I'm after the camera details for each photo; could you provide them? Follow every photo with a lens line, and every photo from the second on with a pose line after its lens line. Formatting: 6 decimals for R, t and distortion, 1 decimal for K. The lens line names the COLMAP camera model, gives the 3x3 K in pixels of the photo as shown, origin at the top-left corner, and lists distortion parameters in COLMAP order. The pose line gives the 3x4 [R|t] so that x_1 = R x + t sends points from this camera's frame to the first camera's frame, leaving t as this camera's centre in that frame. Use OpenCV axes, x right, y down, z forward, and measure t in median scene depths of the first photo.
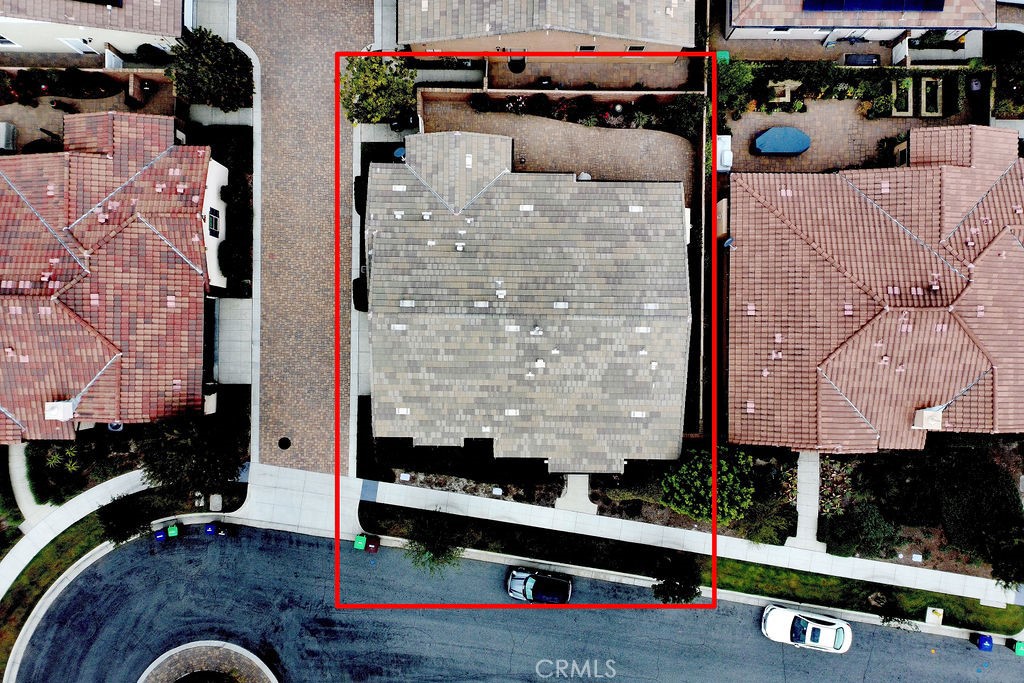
lens RADIAL K [[753.7, 0, 515.5], [0, 753.7, 337.8], [0, 0, 1]] dist [0.077267, -0.063762]
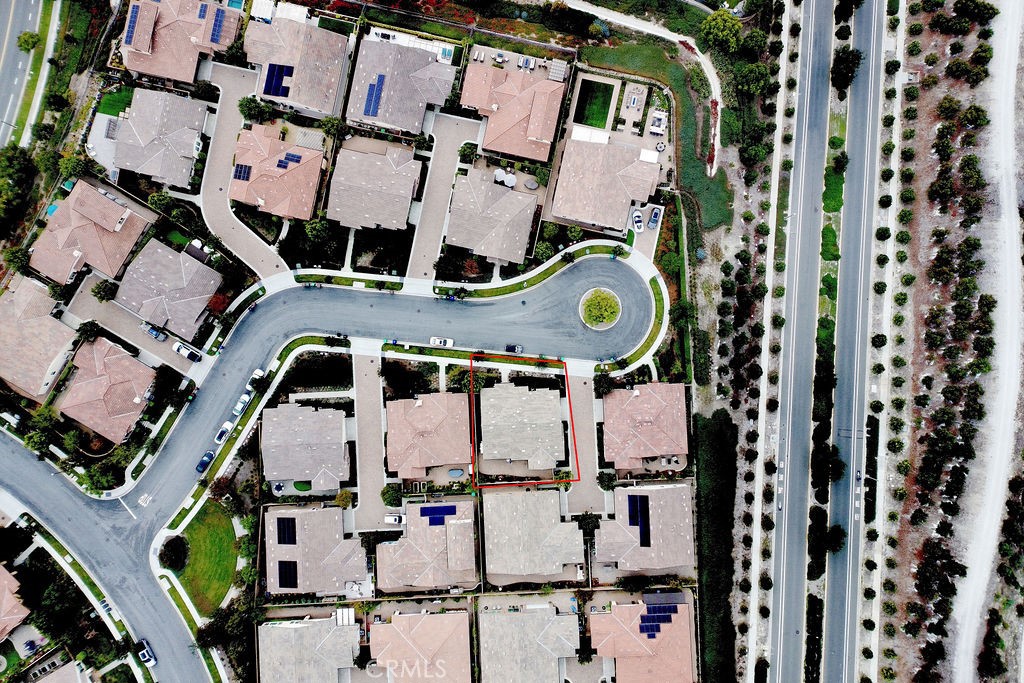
lens RADIAL K [[753.7, 0, 511.6], [0, 753.7, 344.2], [0, 0, 1]] dist [0.077267, -0.063762]
pose [[-0.998300, 0.058226, 0.002608, 0.030934], [-0.058156, -0.998072, 0.021678, 0.271552], [0.003865, 0.021490, 0.999762, -2.674387]]
